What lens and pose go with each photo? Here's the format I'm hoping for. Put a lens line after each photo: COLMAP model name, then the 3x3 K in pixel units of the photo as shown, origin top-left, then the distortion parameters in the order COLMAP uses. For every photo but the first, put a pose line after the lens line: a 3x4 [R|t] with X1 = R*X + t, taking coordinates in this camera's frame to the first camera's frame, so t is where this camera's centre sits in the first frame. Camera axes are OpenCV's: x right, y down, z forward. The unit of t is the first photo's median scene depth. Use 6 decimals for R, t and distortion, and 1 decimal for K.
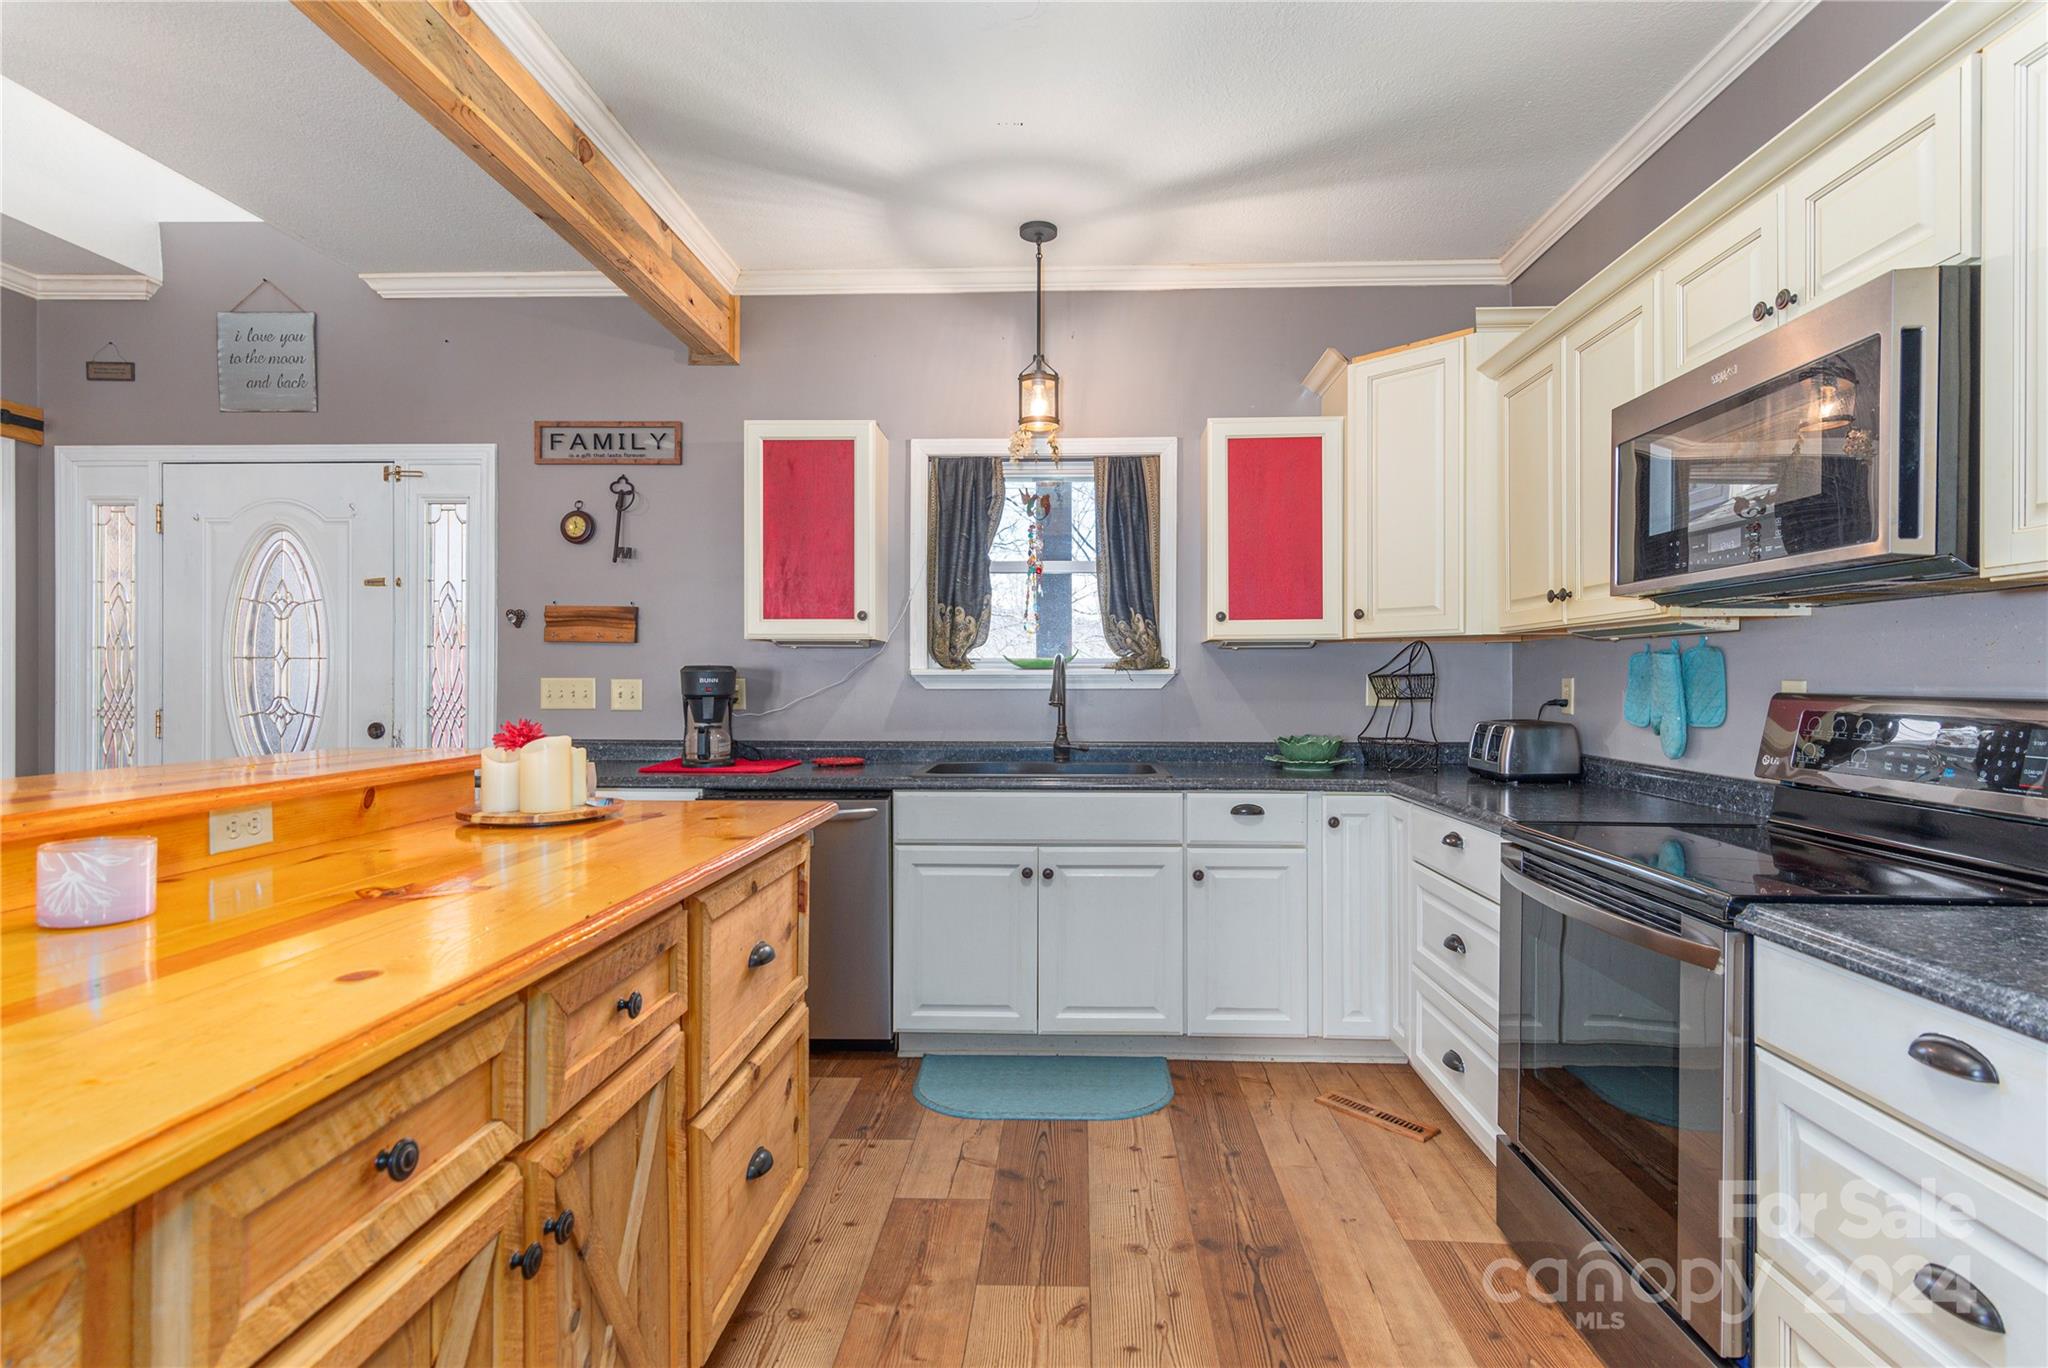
lens RADIAL K [[1004.7, 0, 1047.3], [0, 1004.7, 677.6], [0, 0, 1]] dist [0.004202, 0.000049]
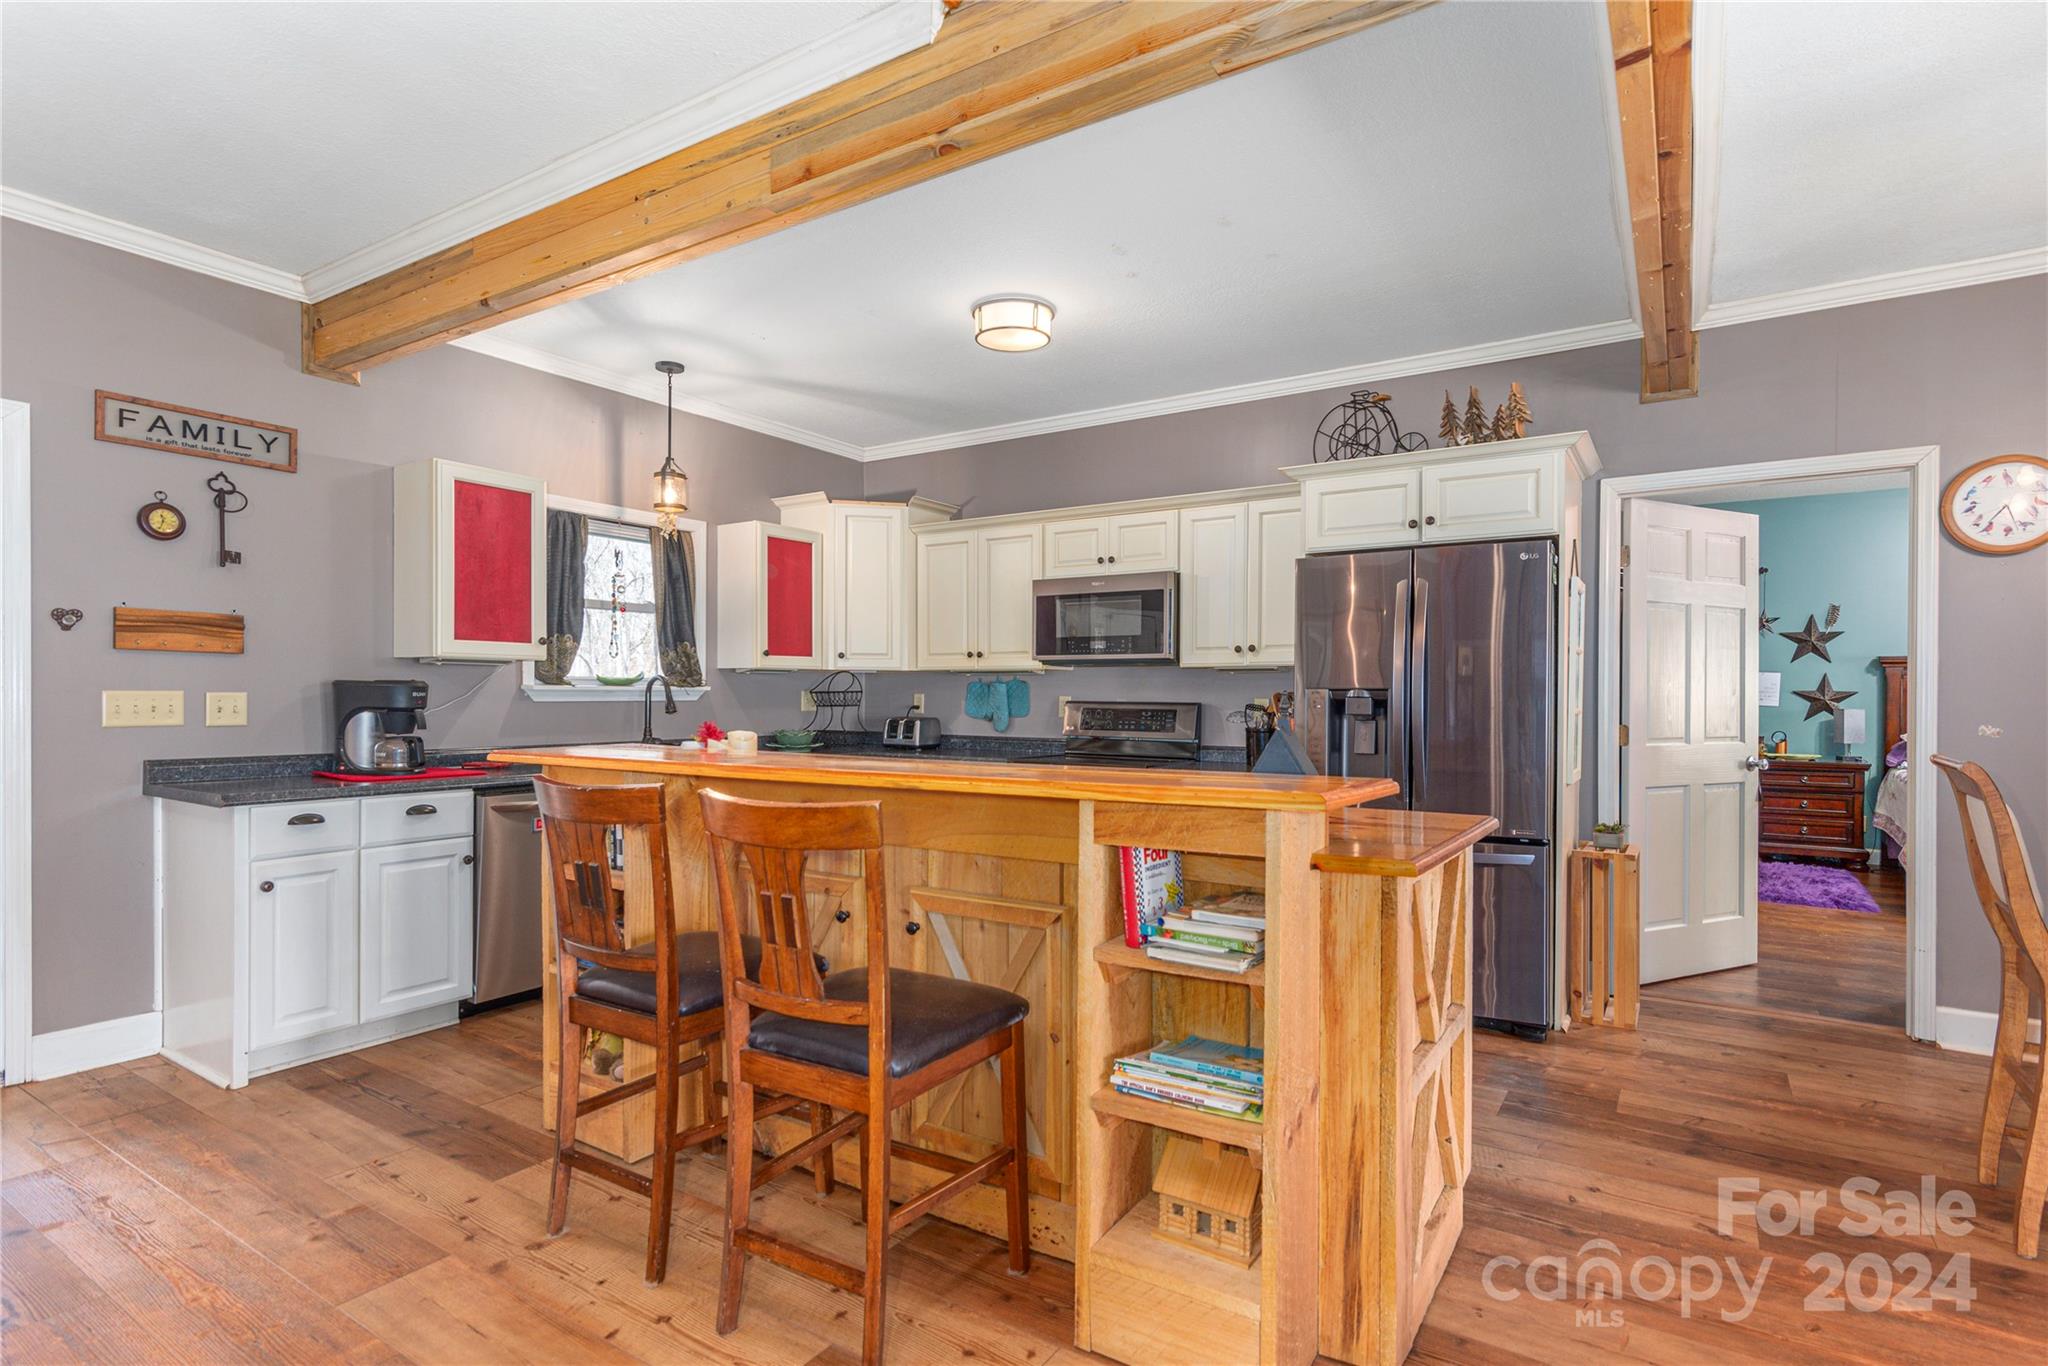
lens RADIAL K [[1012.9, 0, 1027.4], [0, 1012.9, 699.1], [0, 0, 1]] dist [0.008090, 0.000031]
pose [[0.518829, -0.002860, 0.854873, -0.851179], [-0.006018, 0.999957, 0.006998, -0.003286], [-0.854857, -0.008776, 0.518789, -0.124775]]
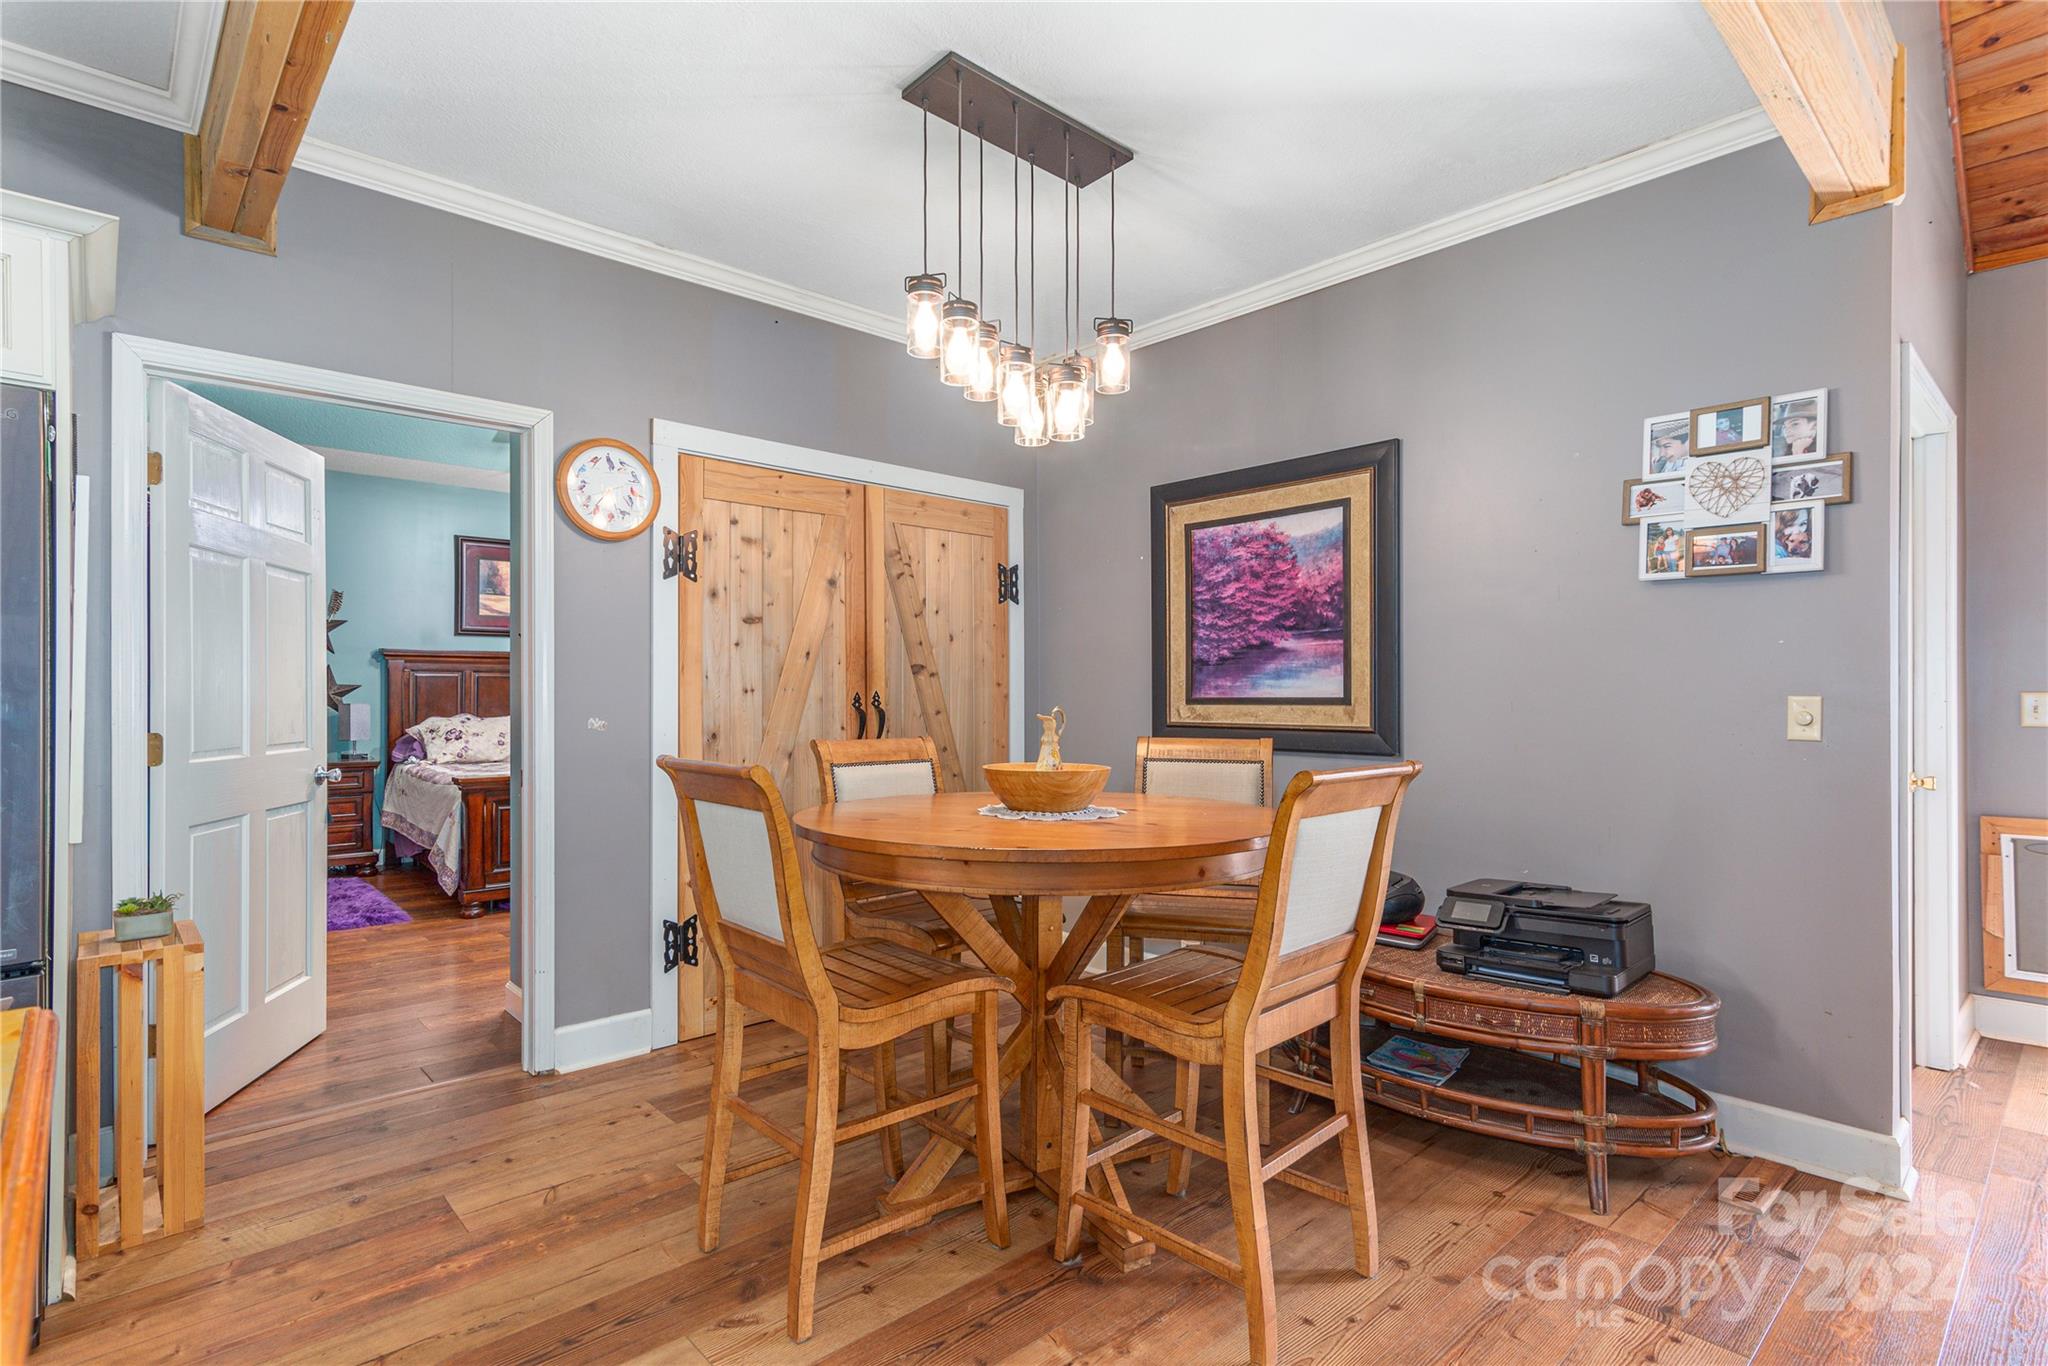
lens RADIAL K [[999.6, 0, 1021.4], [0, 999.6, 691.2], [0, 0, 1]] dist [0.006855, 0.000437]
pose [[-0.704175, -0.000117, 0.710027, -0.477919], [-0.002172, 0.999996, -0.001990, -0.000734], [-0.710023, -0.002944, -0.704172, -0.041198]]
